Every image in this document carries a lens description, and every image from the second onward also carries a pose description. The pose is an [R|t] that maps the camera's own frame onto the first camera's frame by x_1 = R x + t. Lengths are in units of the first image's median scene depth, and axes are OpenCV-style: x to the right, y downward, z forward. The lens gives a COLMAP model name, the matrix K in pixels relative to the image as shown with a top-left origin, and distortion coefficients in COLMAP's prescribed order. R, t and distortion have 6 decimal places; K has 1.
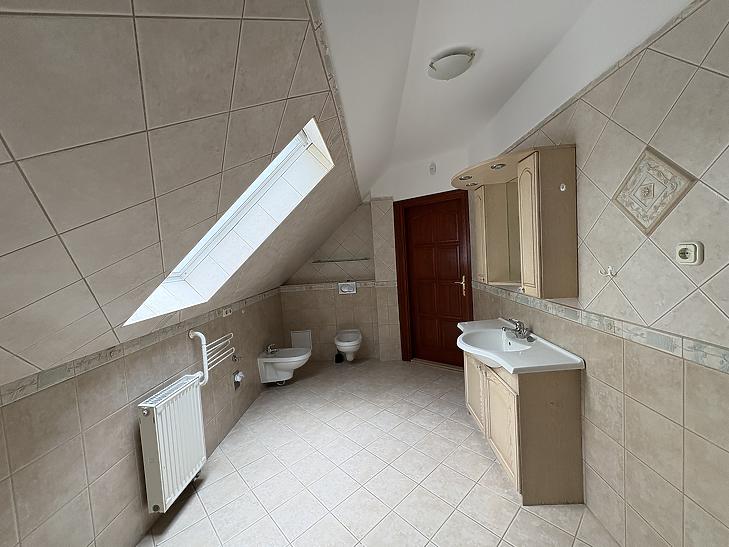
lens RADIAL K [[292.5, 0, 365.4], [0, 292.5, 272.9], [0, 0, 1]] dist [0.009408, -0.000270]
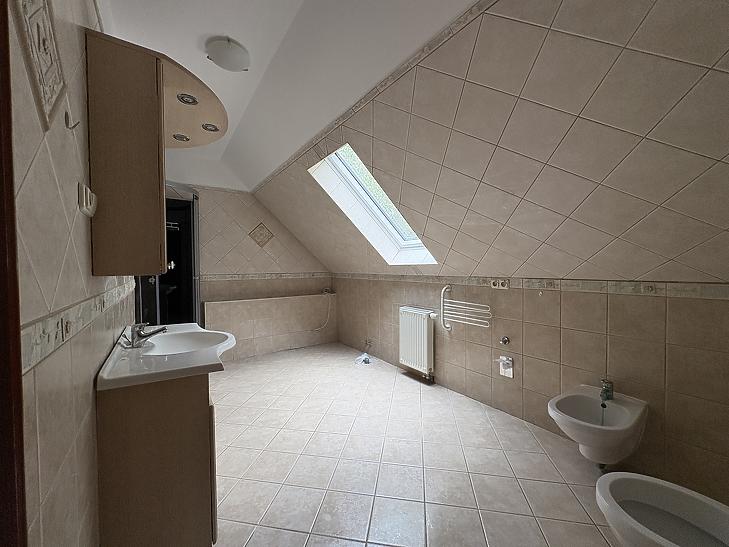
lens RADIAL K [[292.5, 0, 365.2], [0, 292.5, 272.6], [0, 0, 1]] dist [0.009408, -0.000270]
pose [[-0.804761, 0.078640, -0.588366, 0.517073], [0.020506, 0.994277, 0.104846, -0.008690], [0.593244, 0.072311, -0.801768, 1.950102]]
